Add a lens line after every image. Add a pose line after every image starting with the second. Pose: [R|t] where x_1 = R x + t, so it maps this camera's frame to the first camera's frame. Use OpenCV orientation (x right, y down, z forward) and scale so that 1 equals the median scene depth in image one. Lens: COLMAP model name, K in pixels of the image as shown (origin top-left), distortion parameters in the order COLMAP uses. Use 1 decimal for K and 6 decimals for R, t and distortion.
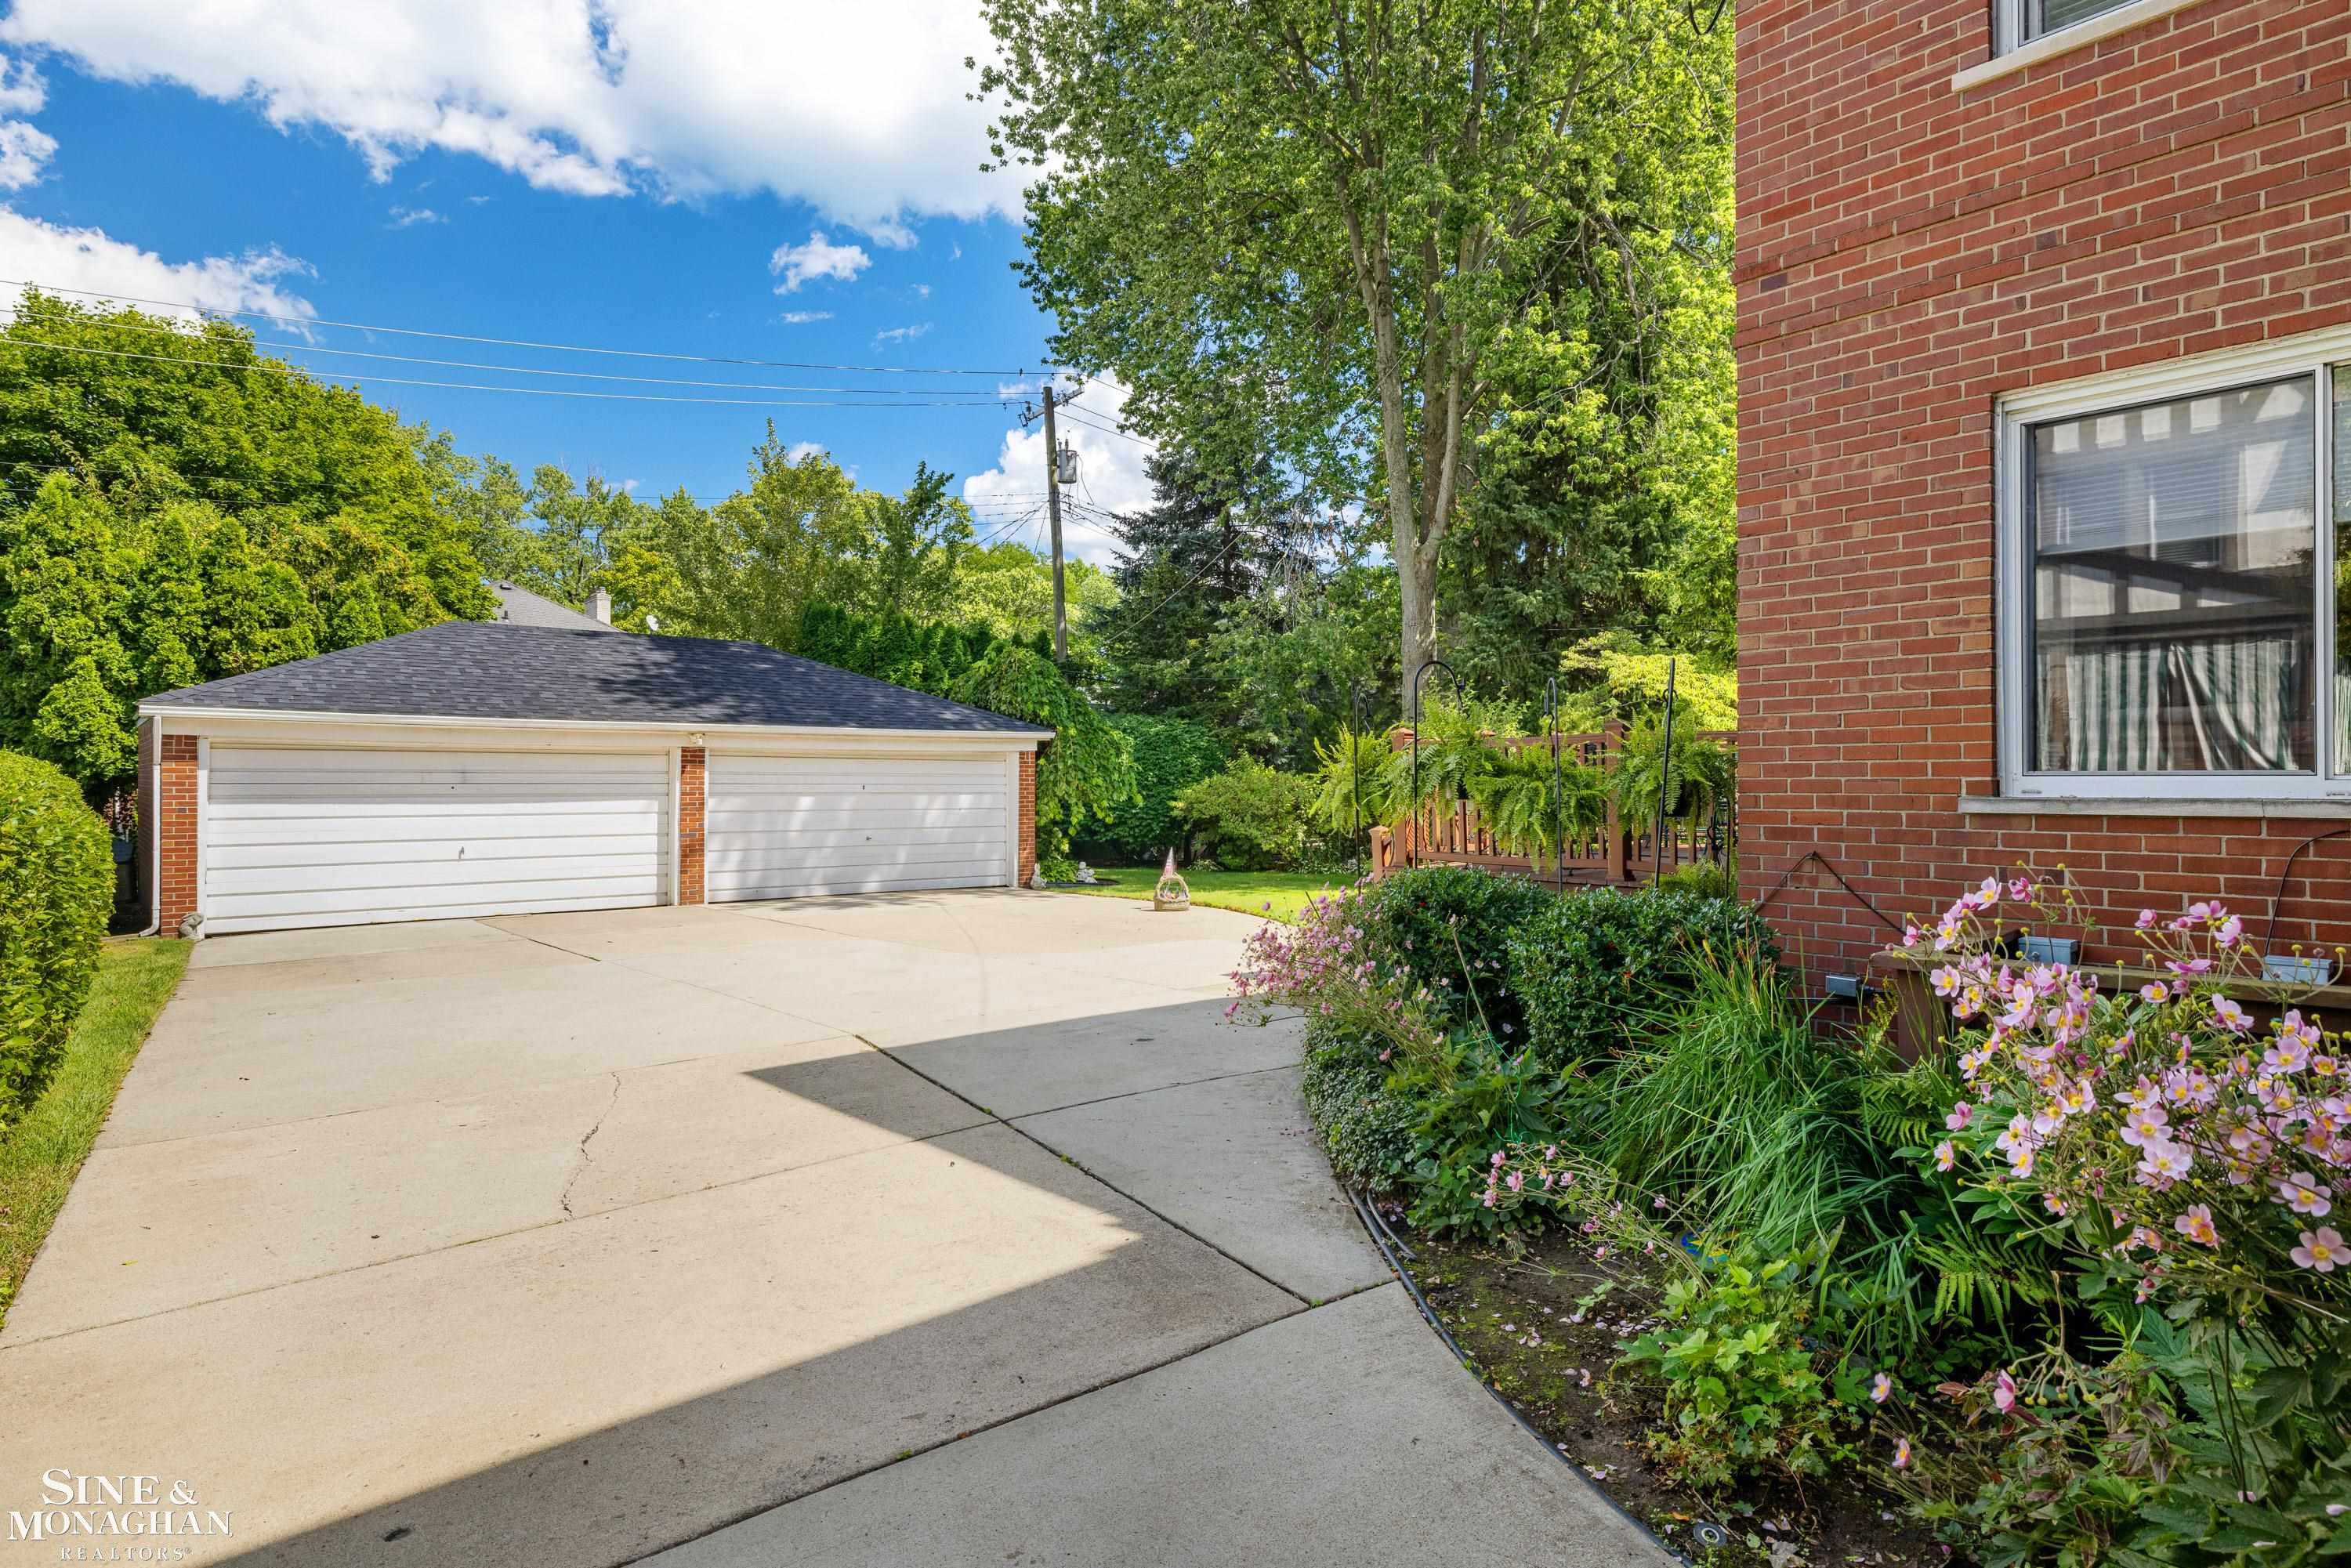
lens RADIAL K [[1277.5, 0, 1176.4], [0, 1277.5, 785.5], [0, 0, 1]] dist [0.003120, 0.000110]
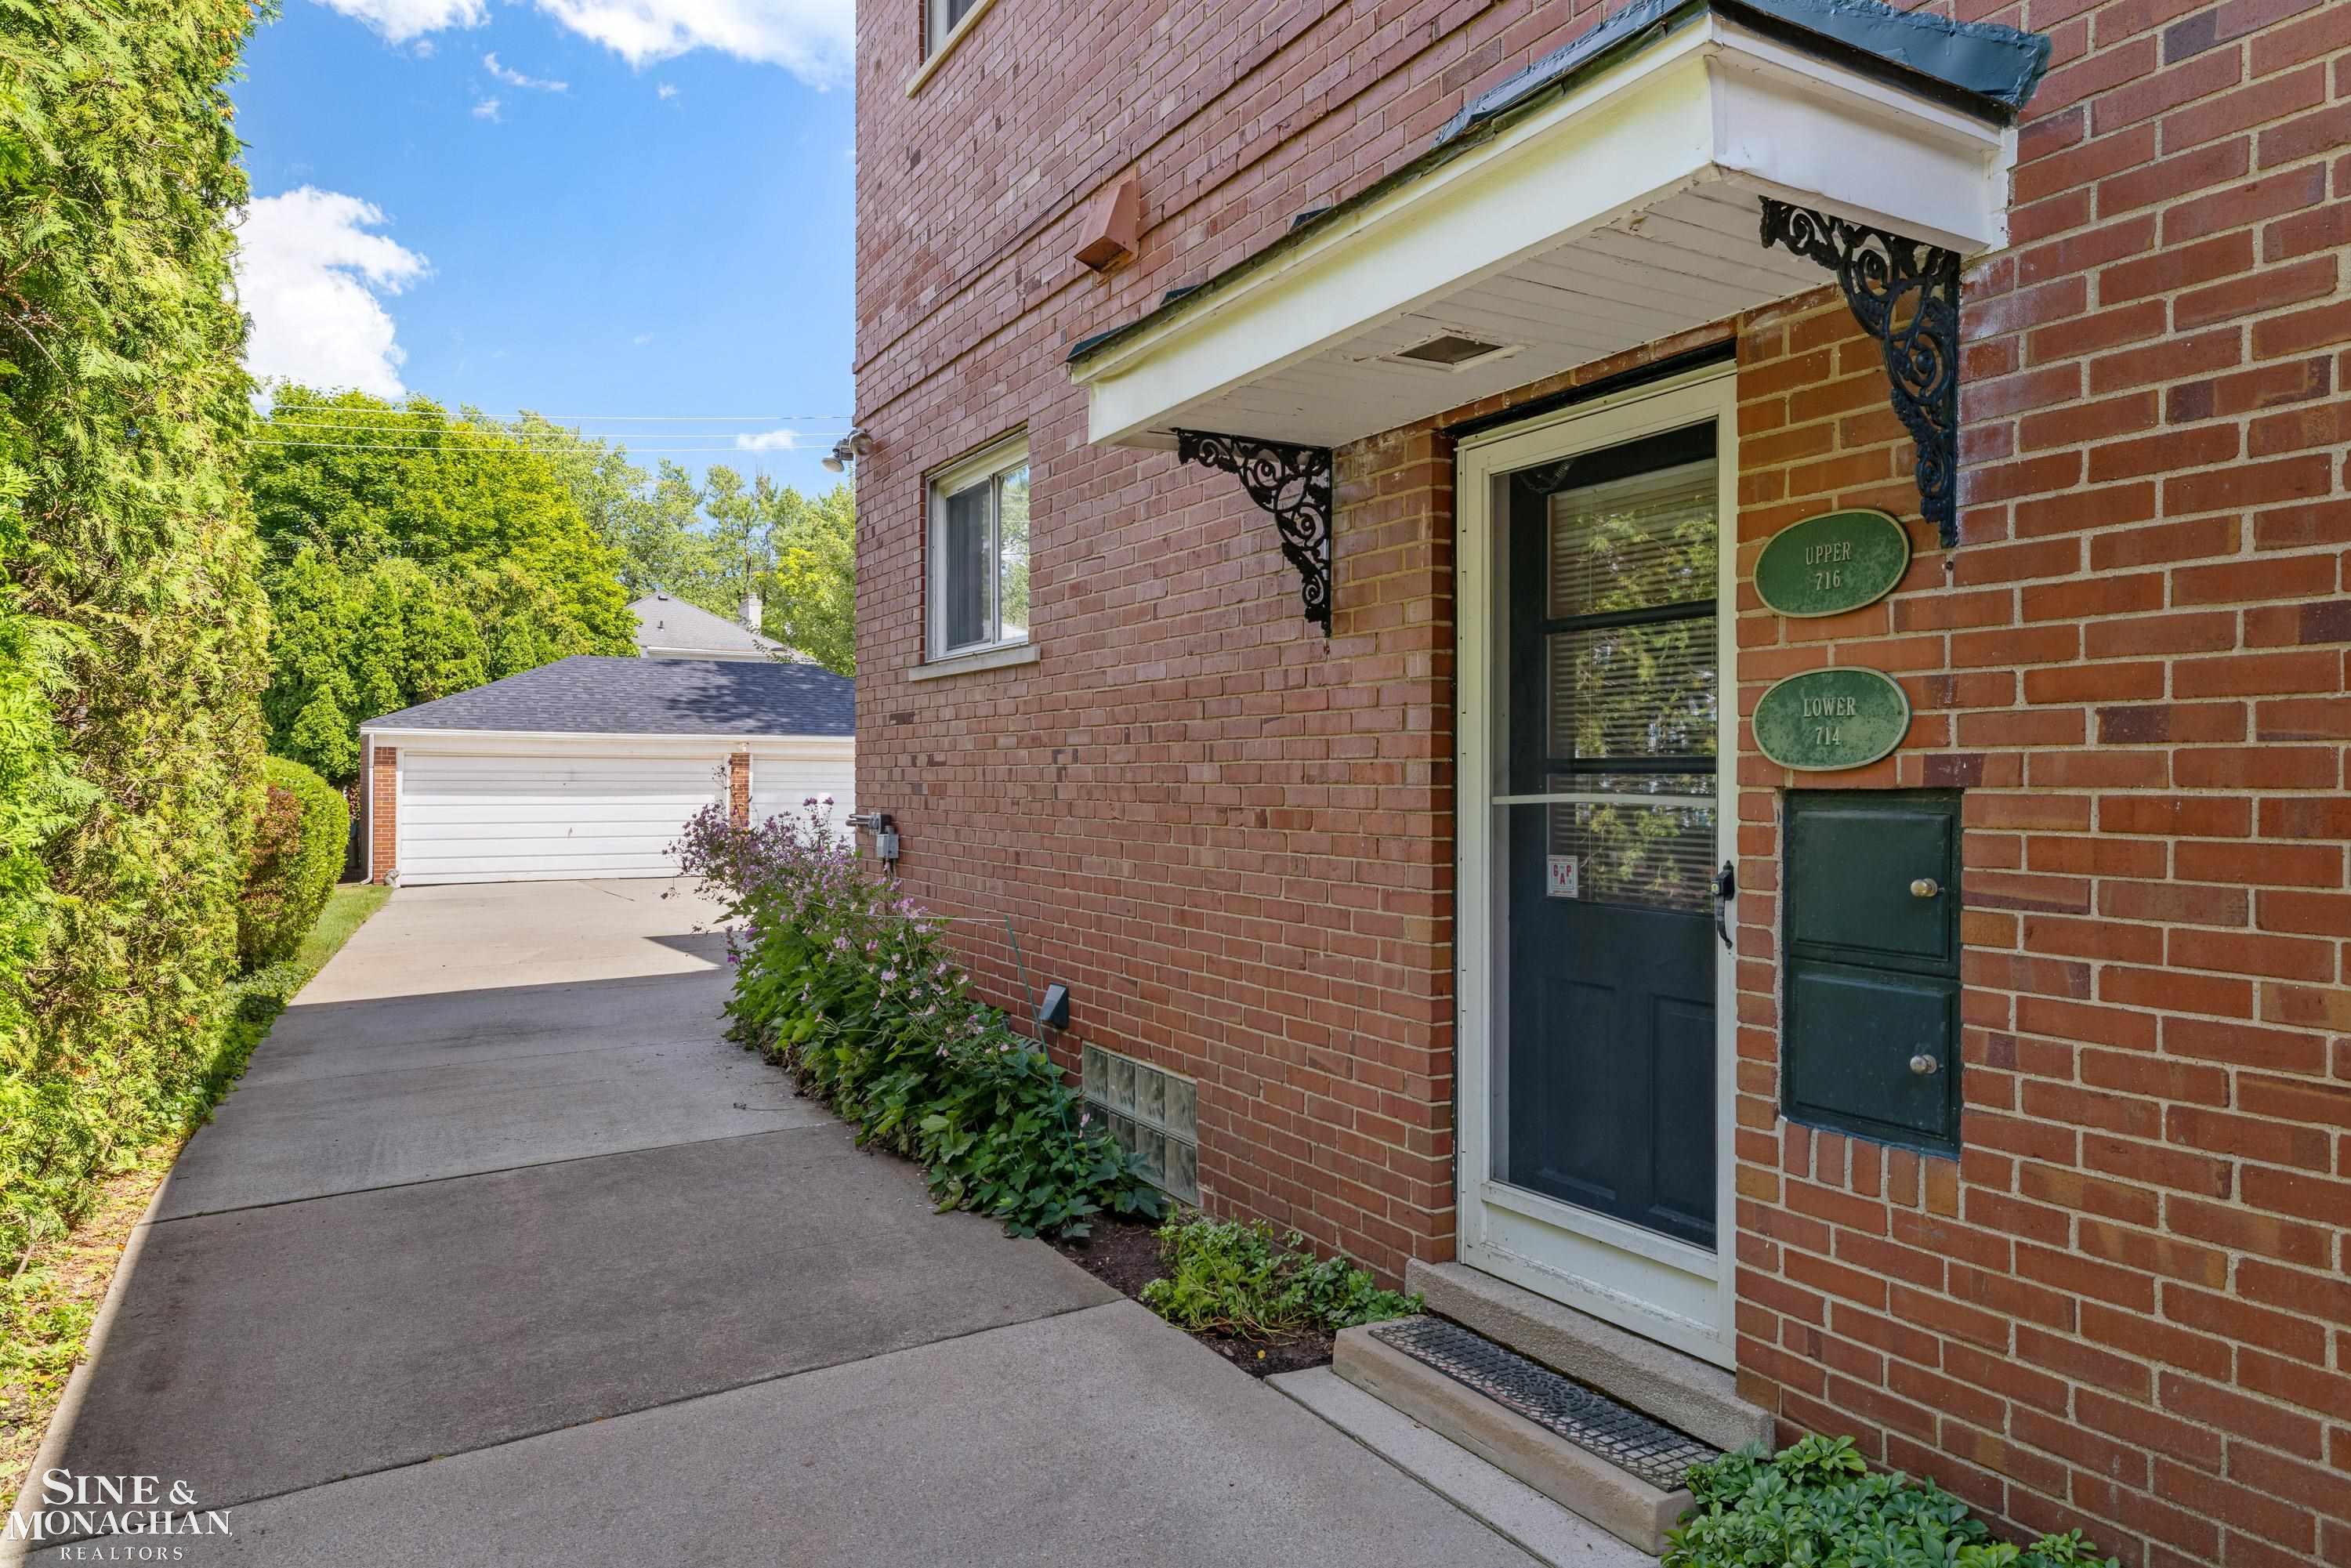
lens RADIAL K [[1447.0, 0, 1175.7], [0, 1447.0, 780.8], [0, 0, 1]] dist [-0.002609, -0.000419]
pose [[0.985999, 0.002330, -0.166734, 0.240212], [-0.002576, 0.999996, -0.001257, -0.000823], [0.166731, 0.001669, 0.986001, -0.296209]]
